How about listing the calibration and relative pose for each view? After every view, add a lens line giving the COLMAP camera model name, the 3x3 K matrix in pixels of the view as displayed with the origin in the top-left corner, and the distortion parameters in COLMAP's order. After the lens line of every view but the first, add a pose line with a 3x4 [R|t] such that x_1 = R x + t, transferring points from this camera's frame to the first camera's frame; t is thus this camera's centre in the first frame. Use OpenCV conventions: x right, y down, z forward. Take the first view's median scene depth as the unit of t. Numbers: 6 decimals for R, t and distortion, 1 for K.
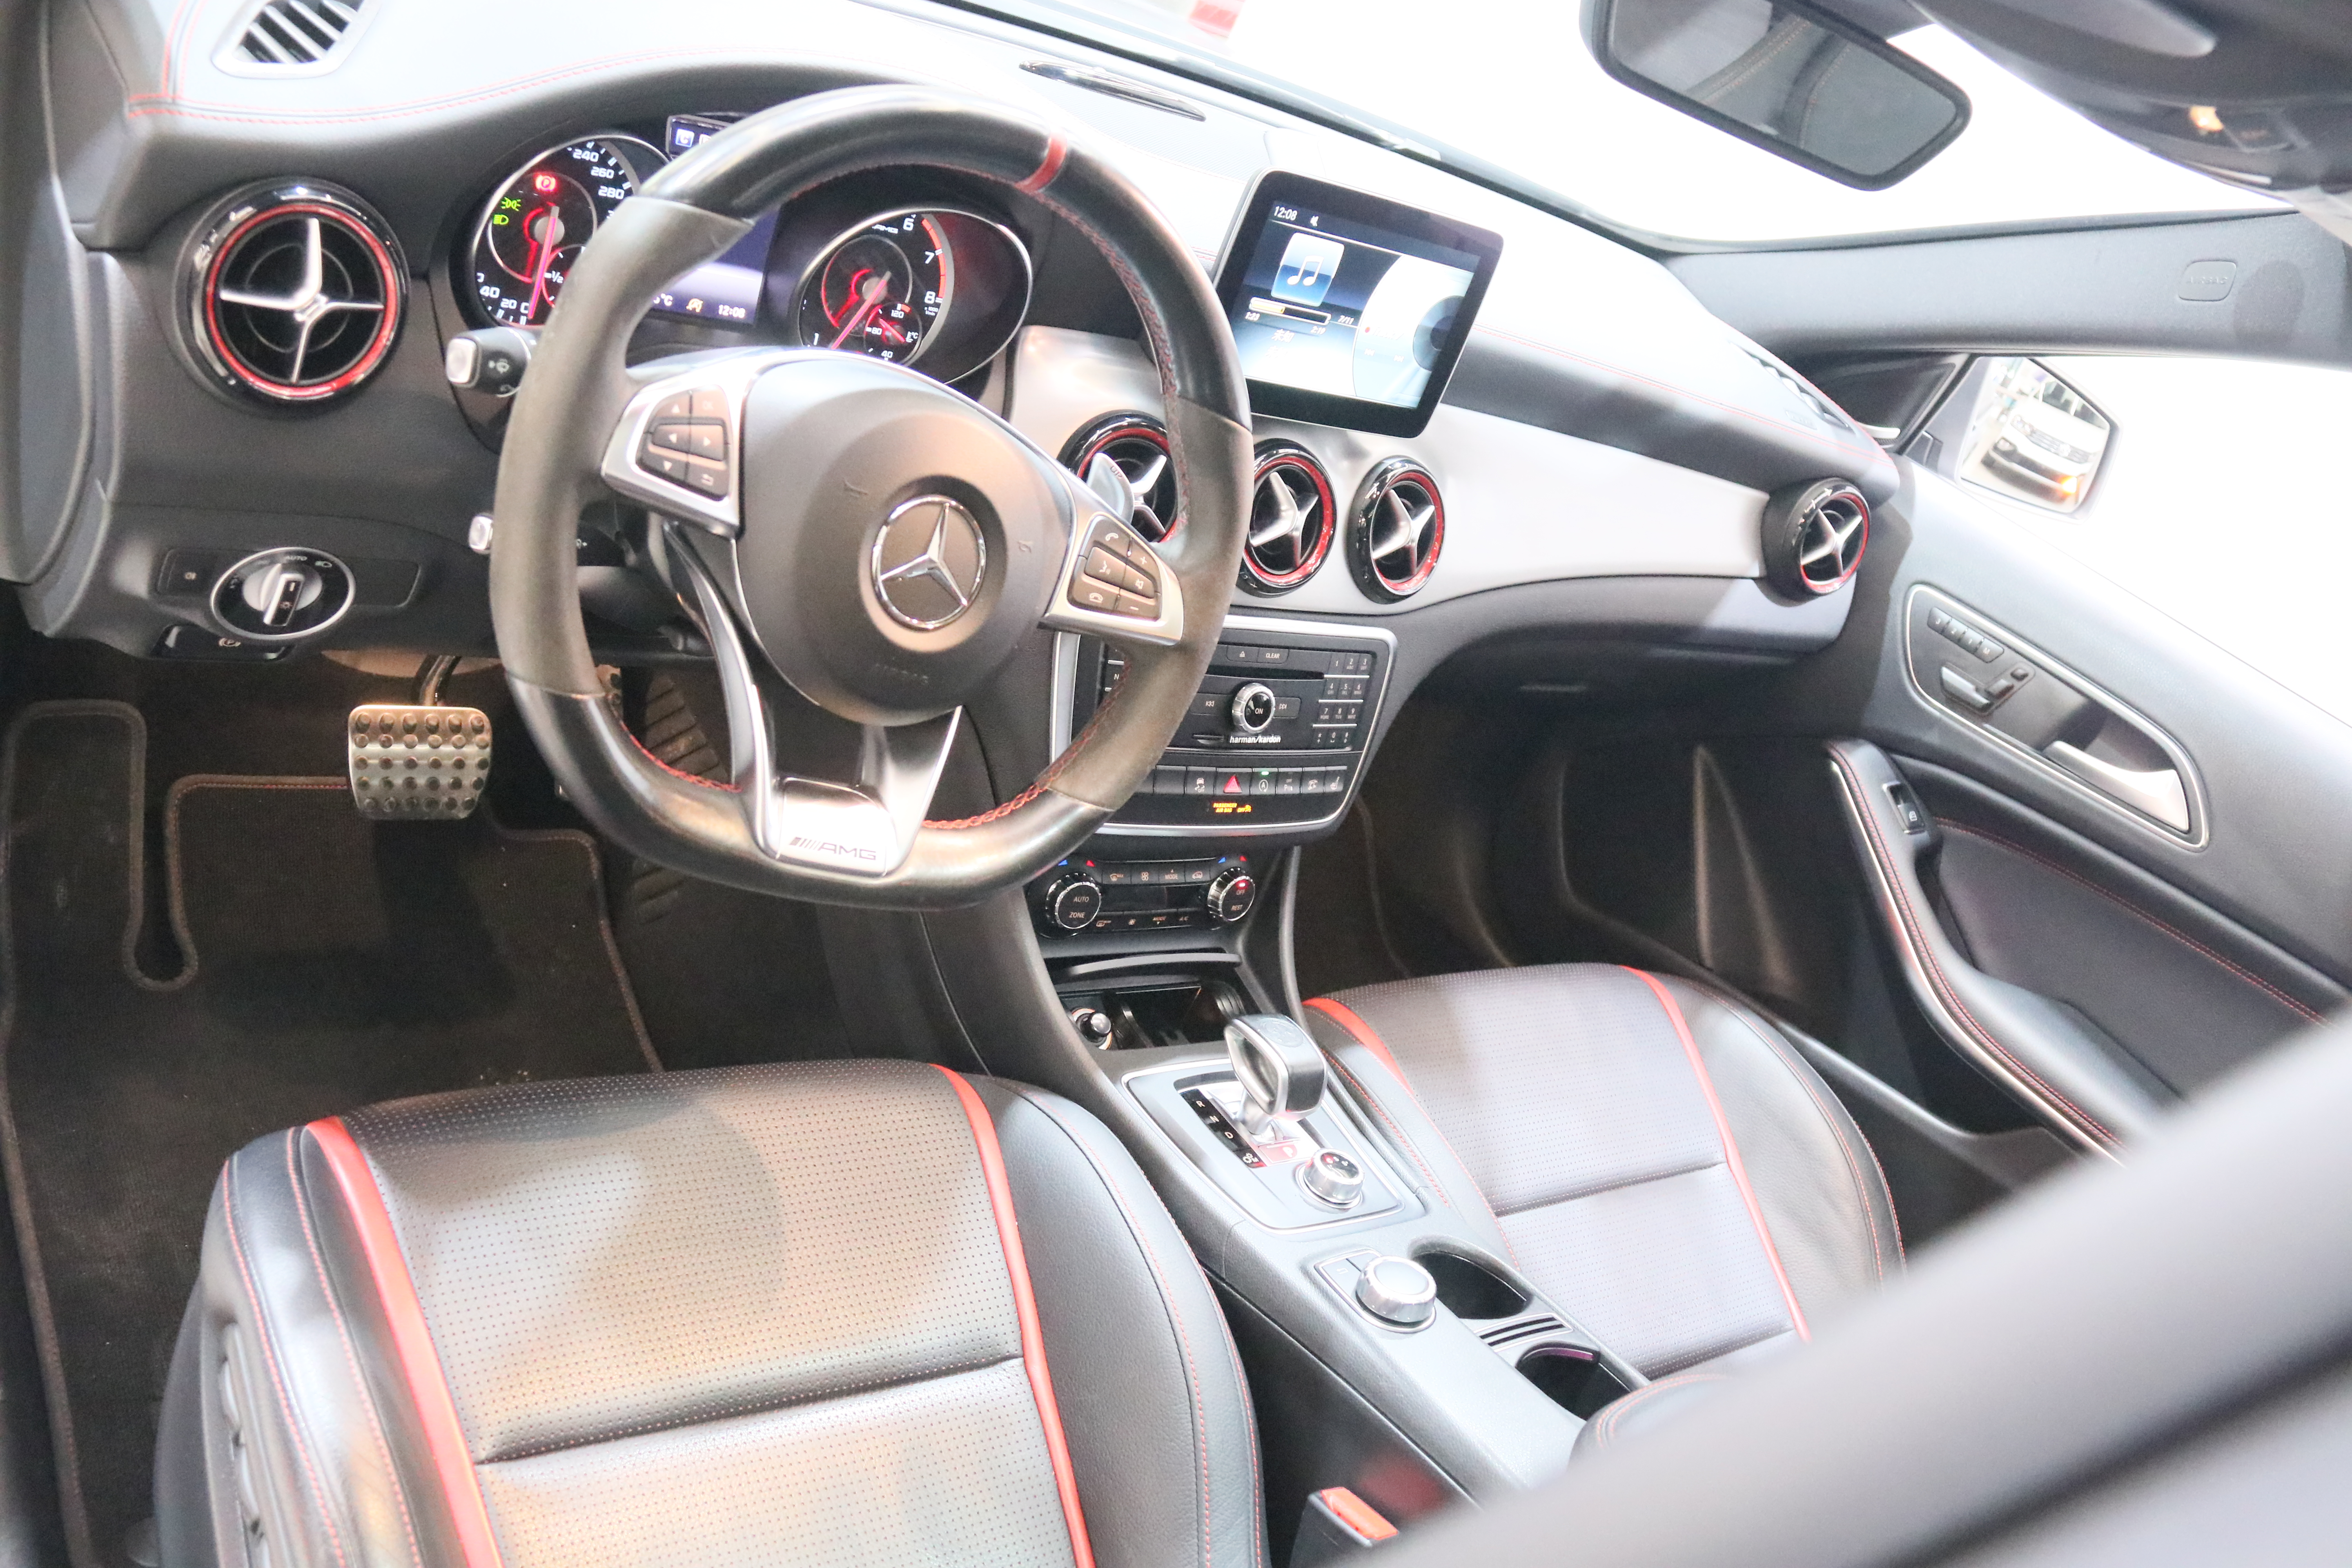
lens RADIAL K [[1950.4, 0, 1171.1], [0, 1950.4, 733.1], [0, 0, 1]] dist [-0.186543, 0.148111]
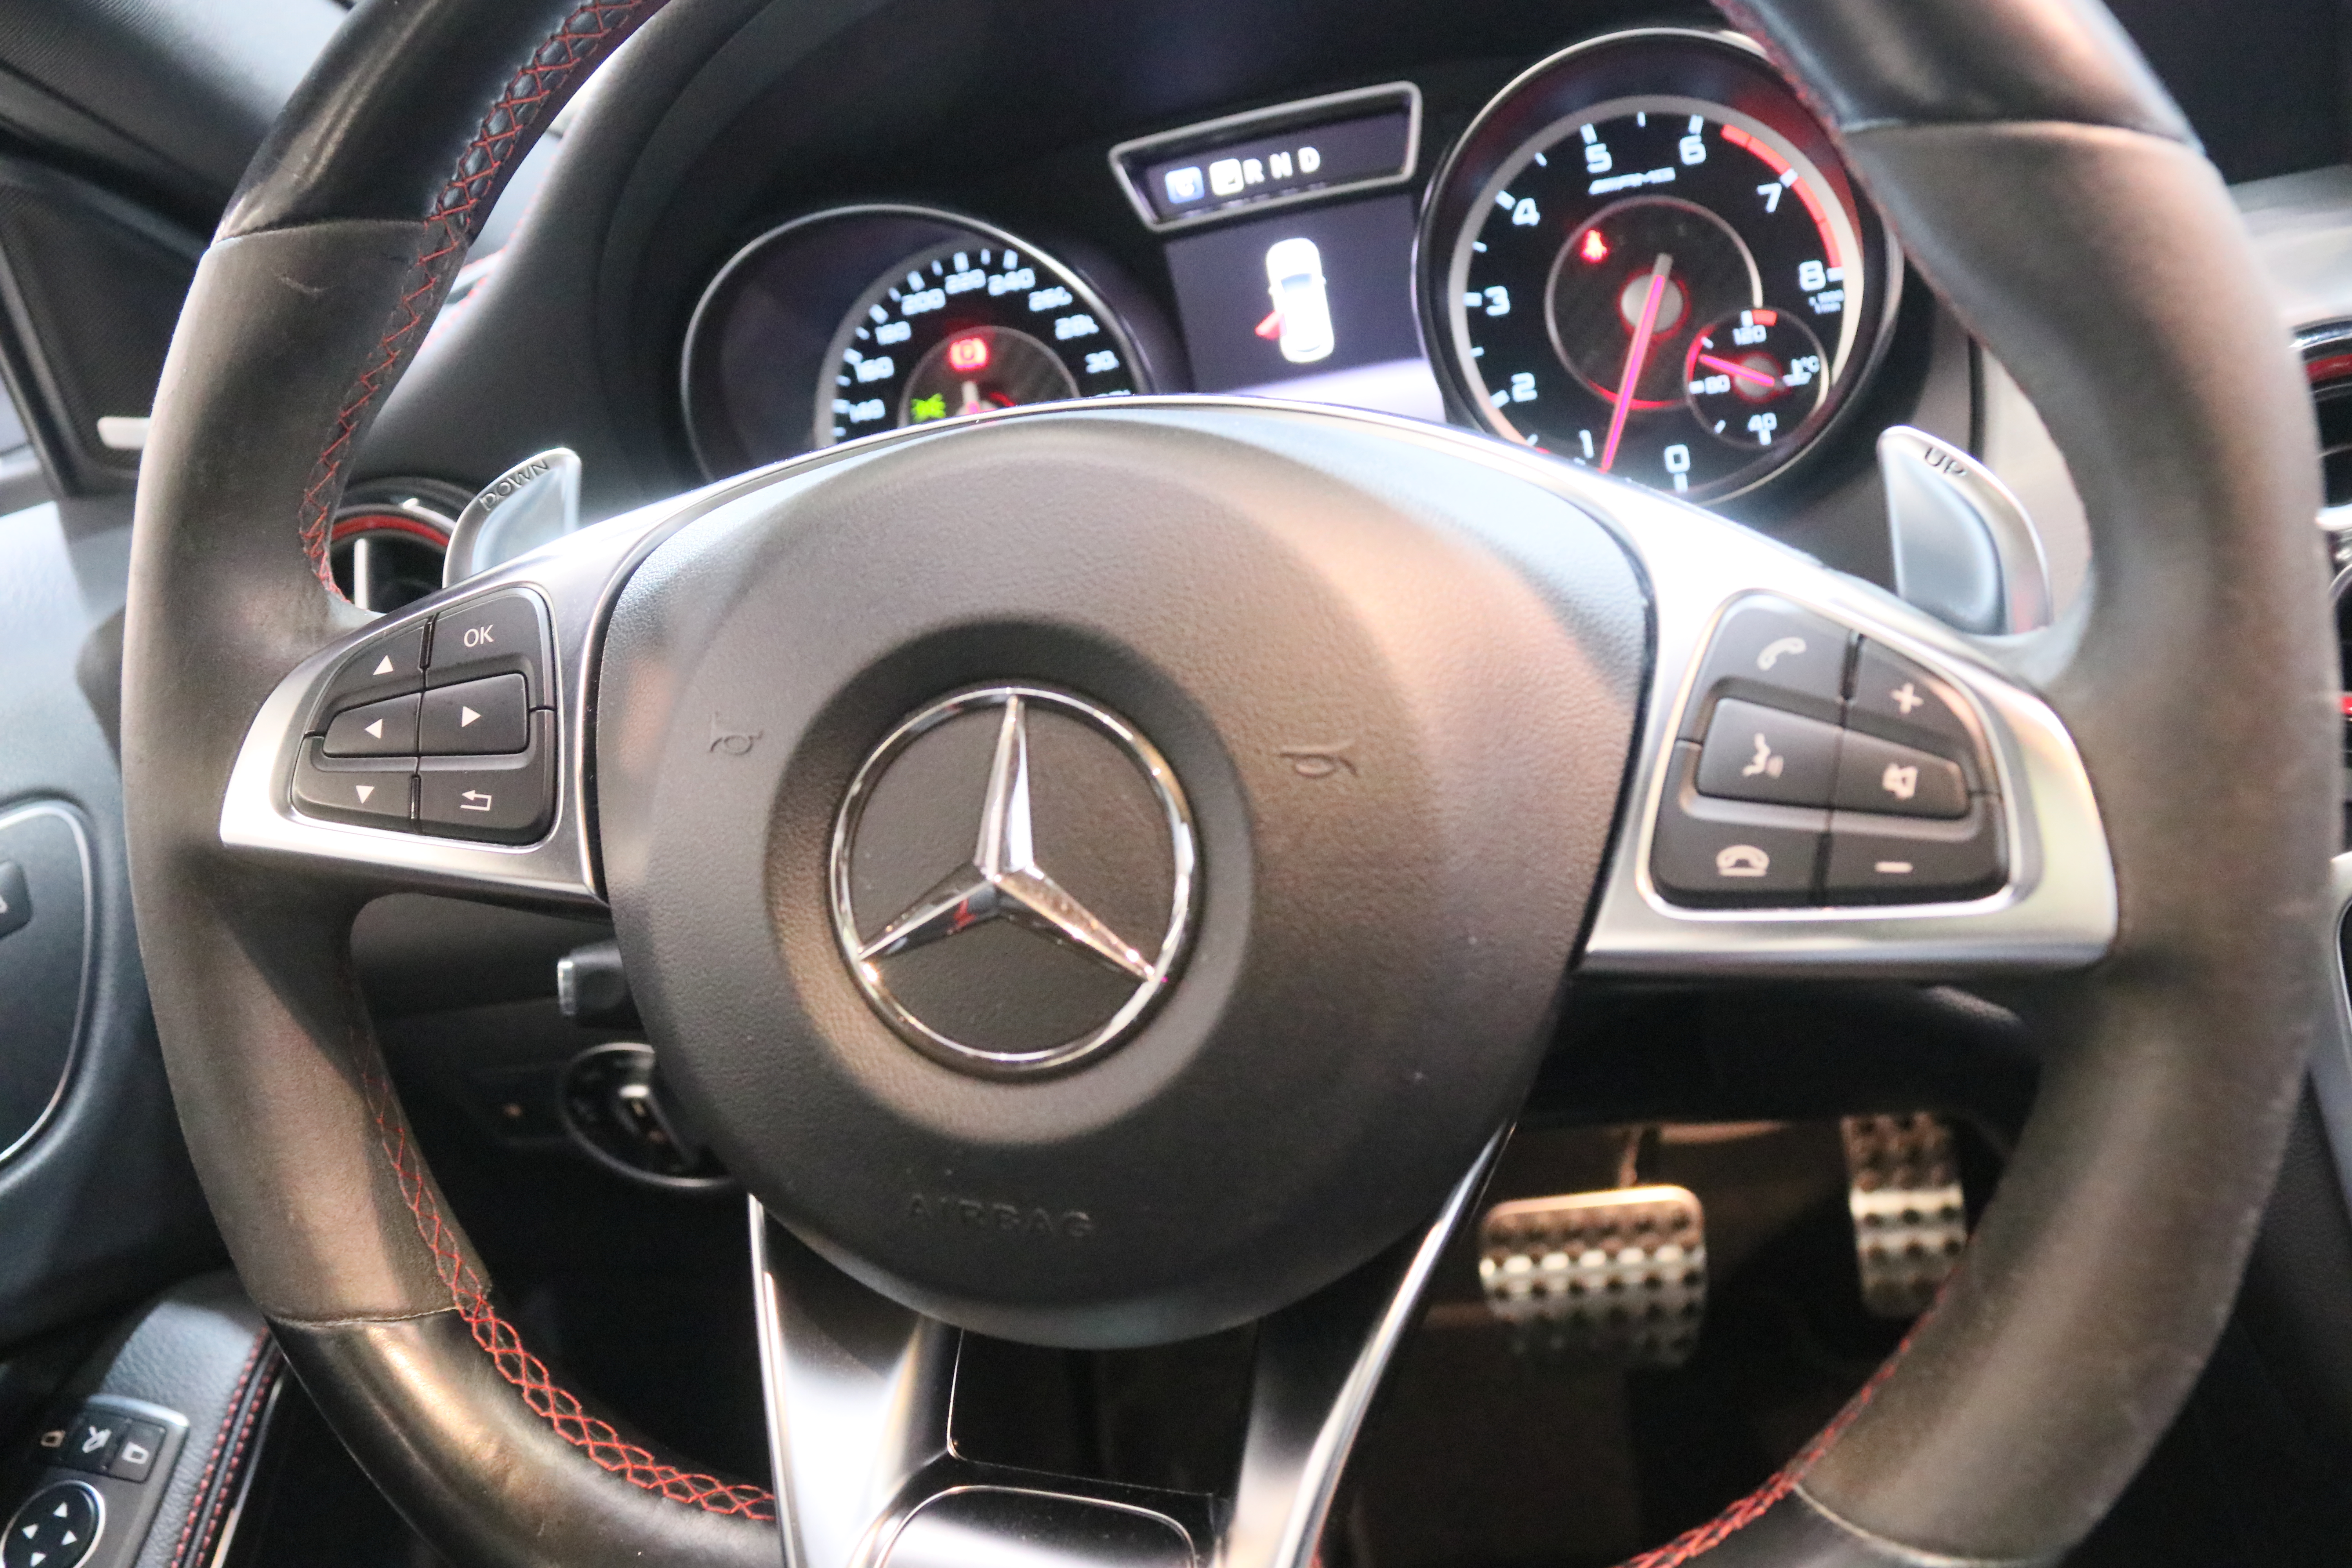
lens RADIAL K [[1950.4, 0, 1171.1], [0, 1950.4, 733.1], [0, 0, 1]] dist [-0.186543, 0.148111]
pose [[0.530122, -0.260629, -0.806872, 0.126402], [0.087126, 0.963295, -0.253912, -0.015912], [0.843433, 0.064305, 0.533372, 0.599489]]
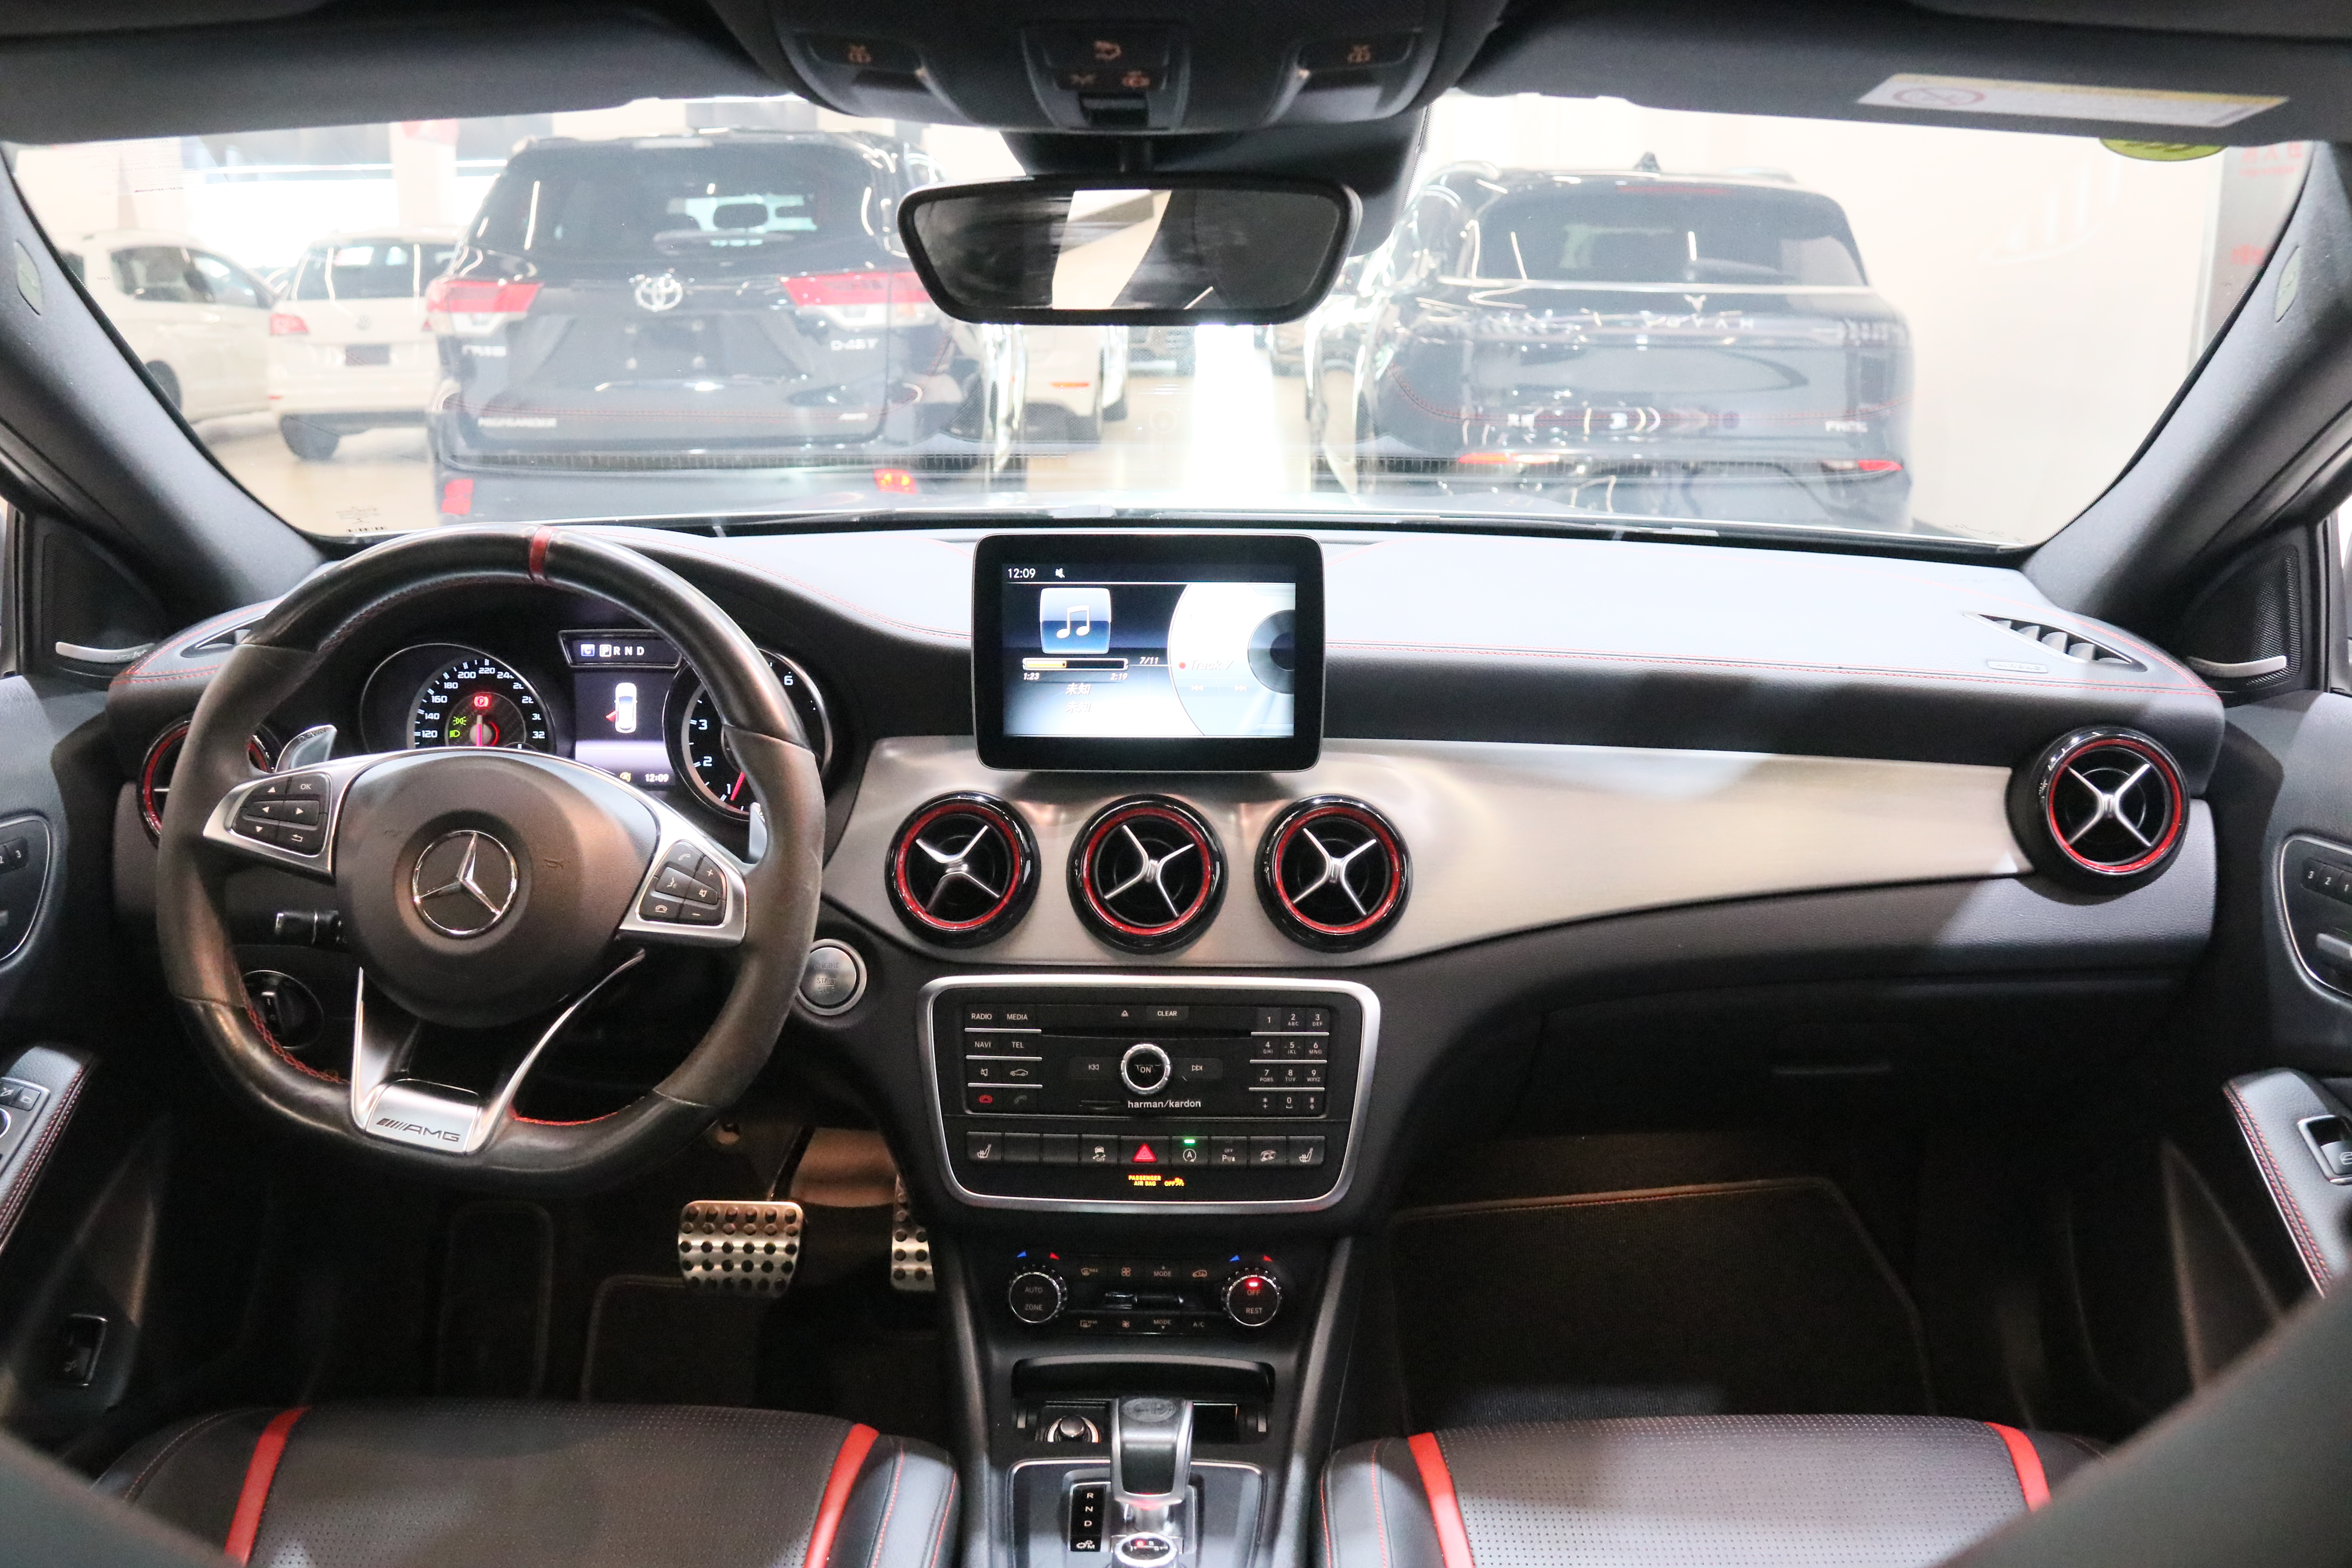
lens RADIAL K [[1950.4, 0, 1171.1], [0, 1950.4, 733.1], [0, 0, 1]] dist [-0.186543, 0.148111]
pose [[0.763880, -0.256893, -0.592025, 0.679109], [0.011722, 0.922730, -0.385268, 0.208808], [0.645252, 0.287359, 0.707866, 0.294278]]
